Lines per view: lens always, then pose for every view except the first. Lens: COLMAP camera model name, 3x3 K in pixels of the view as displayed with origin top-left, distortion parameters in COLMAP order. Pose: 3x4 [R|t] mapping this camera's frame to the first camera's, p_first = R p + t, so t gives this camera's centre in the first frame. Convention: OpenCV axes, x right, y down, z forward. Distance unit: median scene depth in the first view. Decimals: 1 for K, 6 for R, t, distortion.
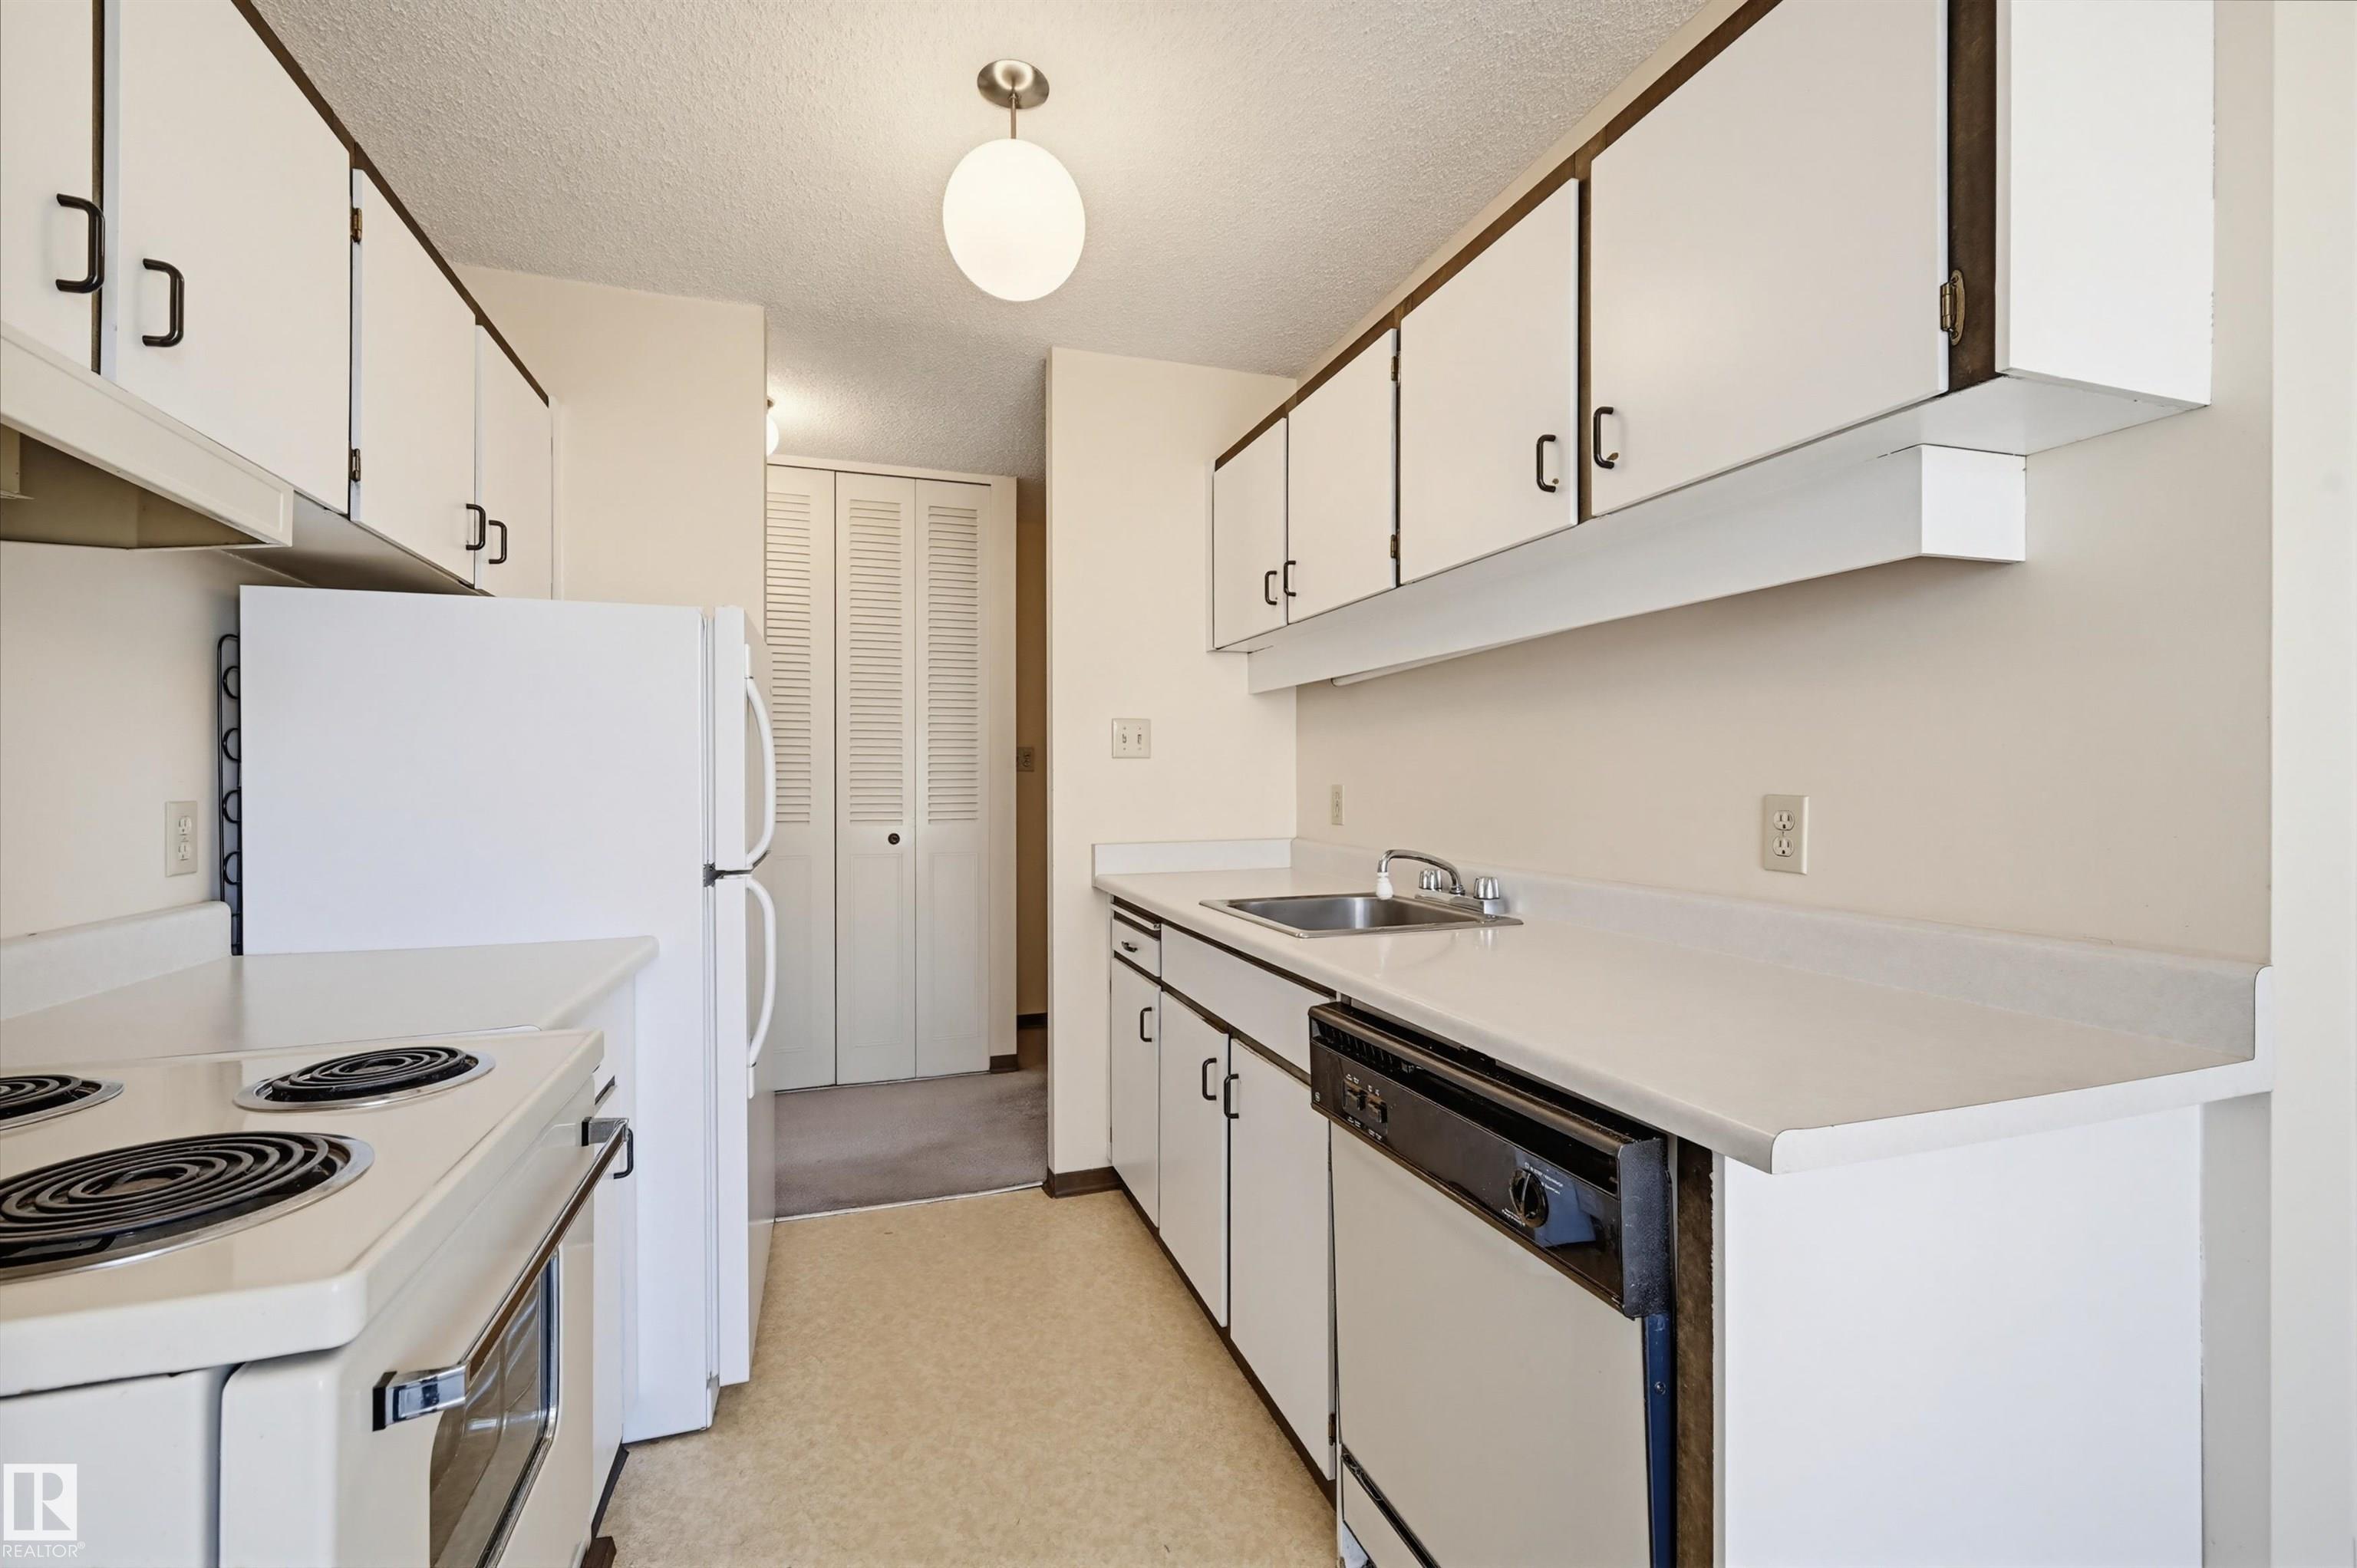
lens RADIAL K [[982.7, 0, 1179.4], [0, 982.7, 779.0], [0, 0, 1]] dist [0.003383, -0.000484]
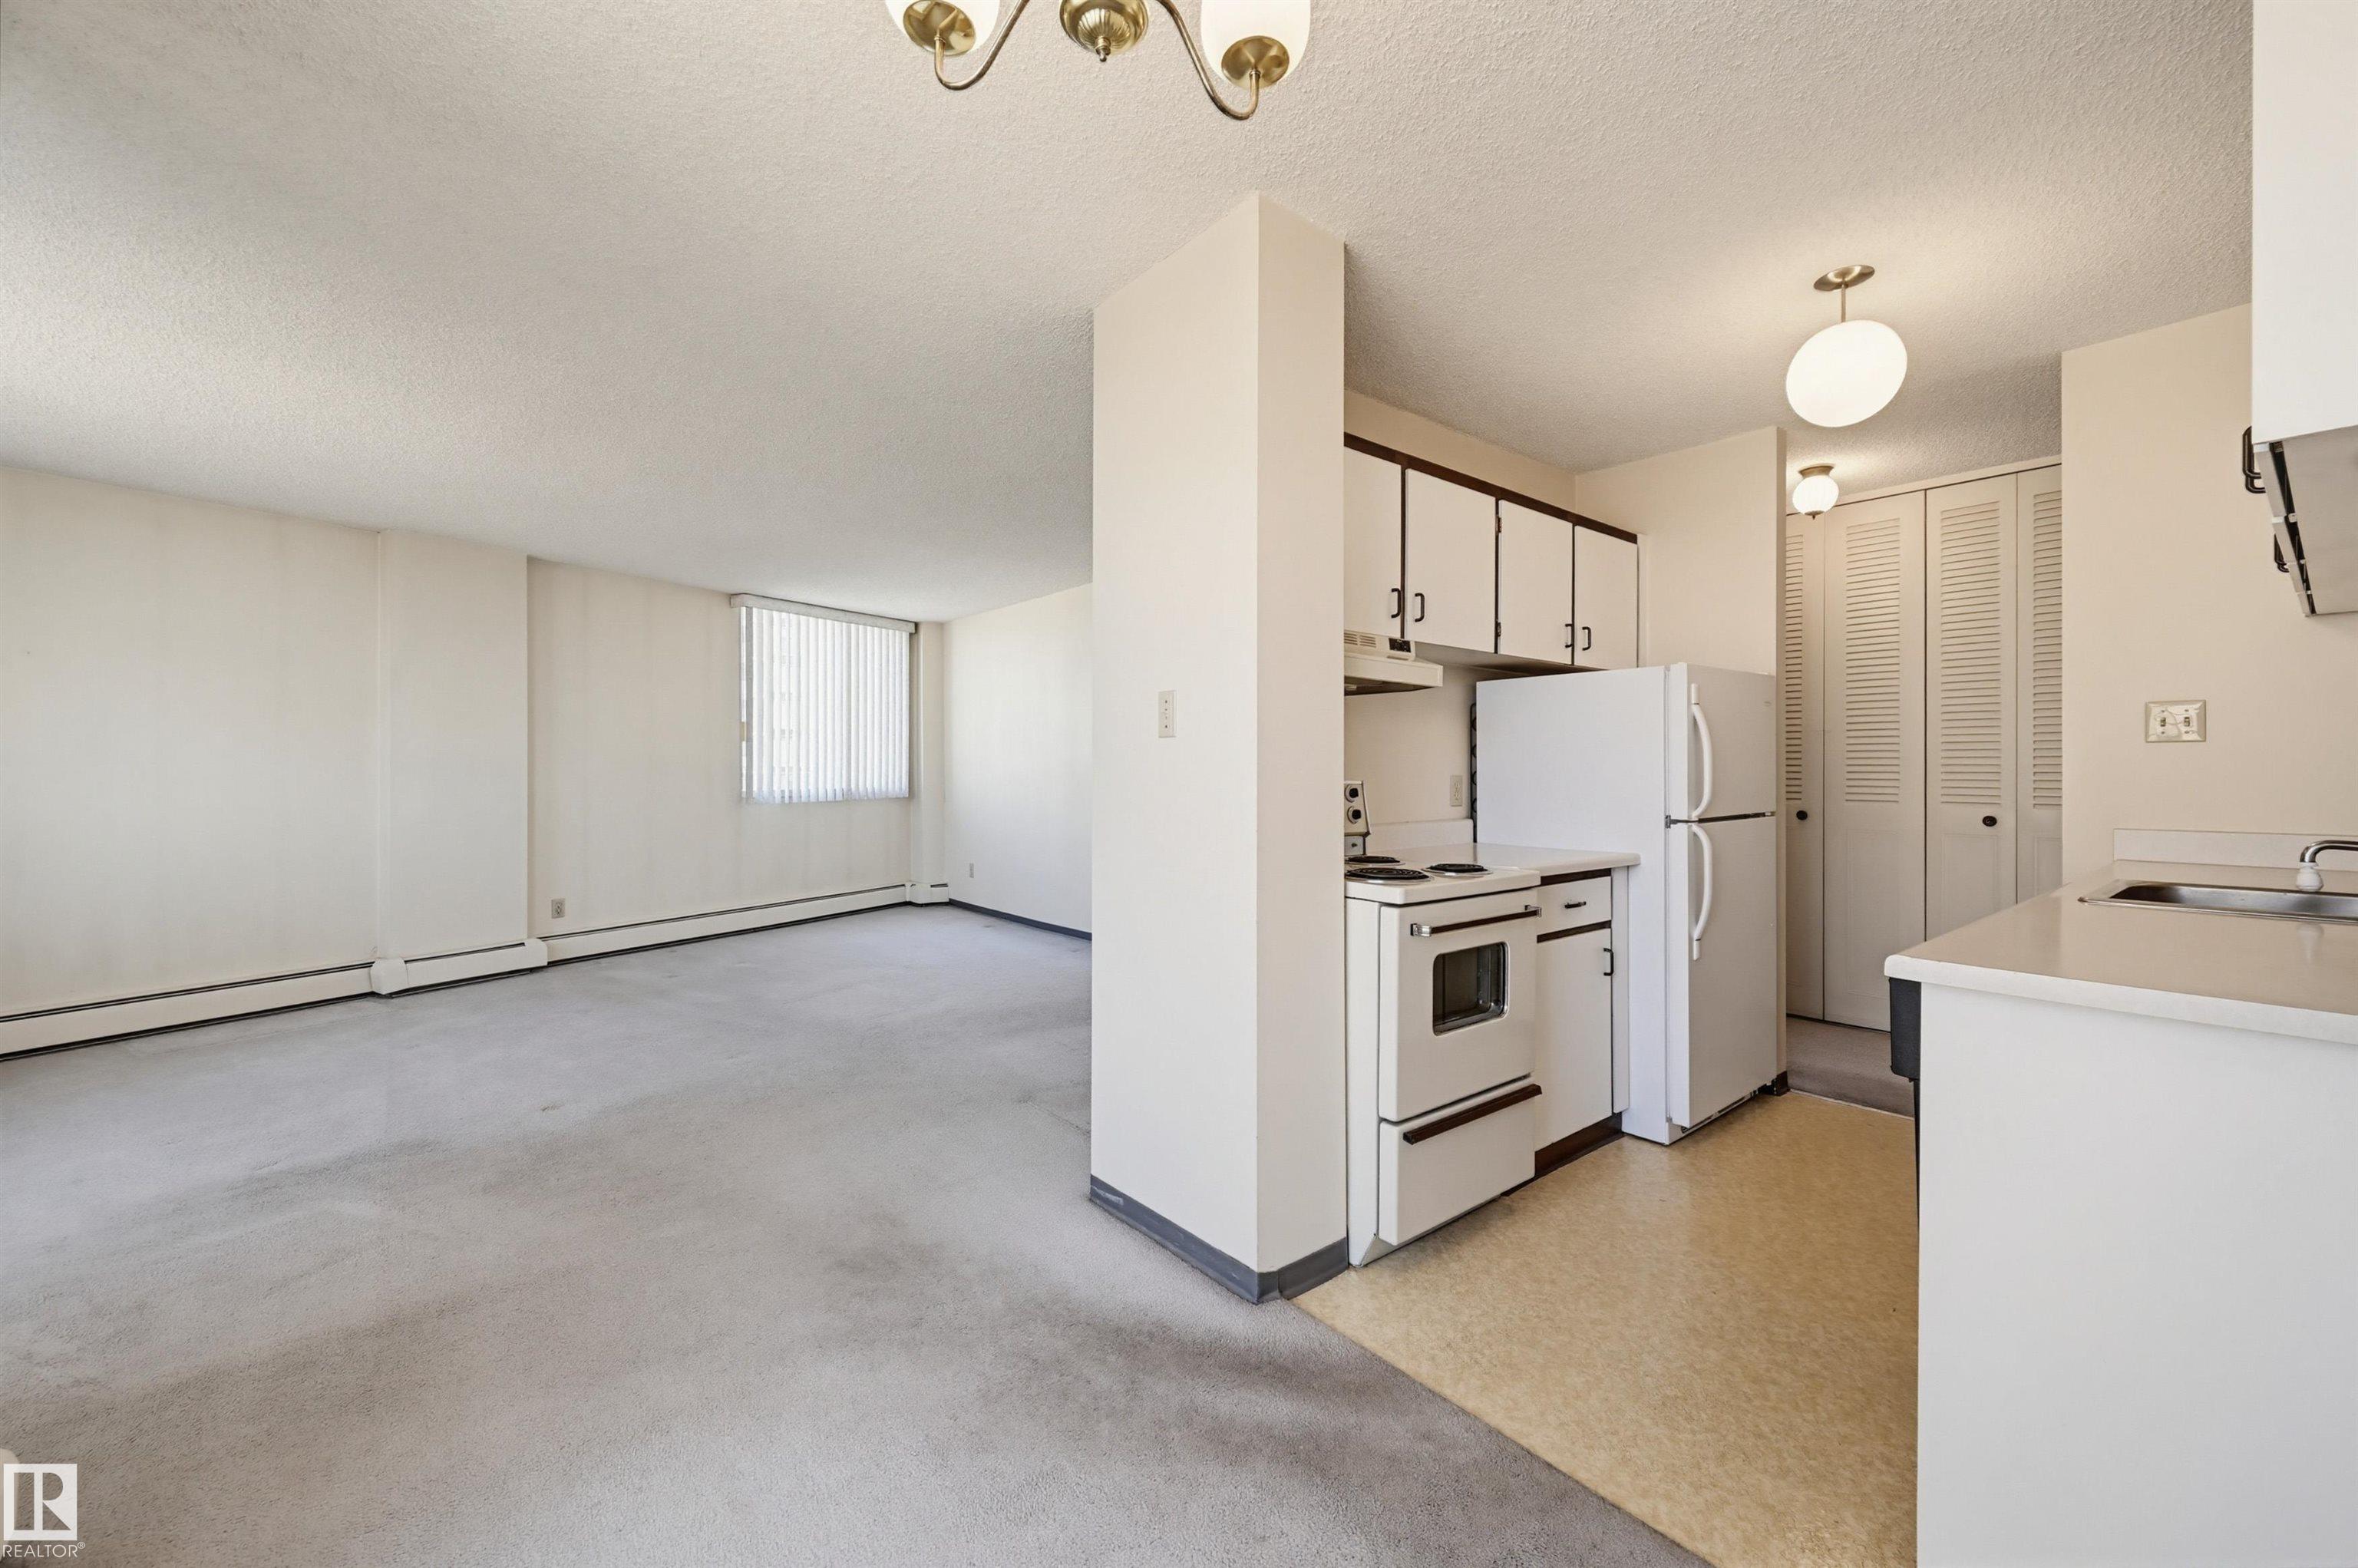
lens RADIAL K [[939.9, 0, 1179.1], [0, 939.9, 770.1], [0, 0, 1]] dist [0.003250, 0.000332]
pose [[0.340451, 0.003675, -0.940255, 0.516955], [0.003640, 0.999980, 0.005227, -0.002812], [0.940255, -0.005202, 0.340431, -0.234555]]
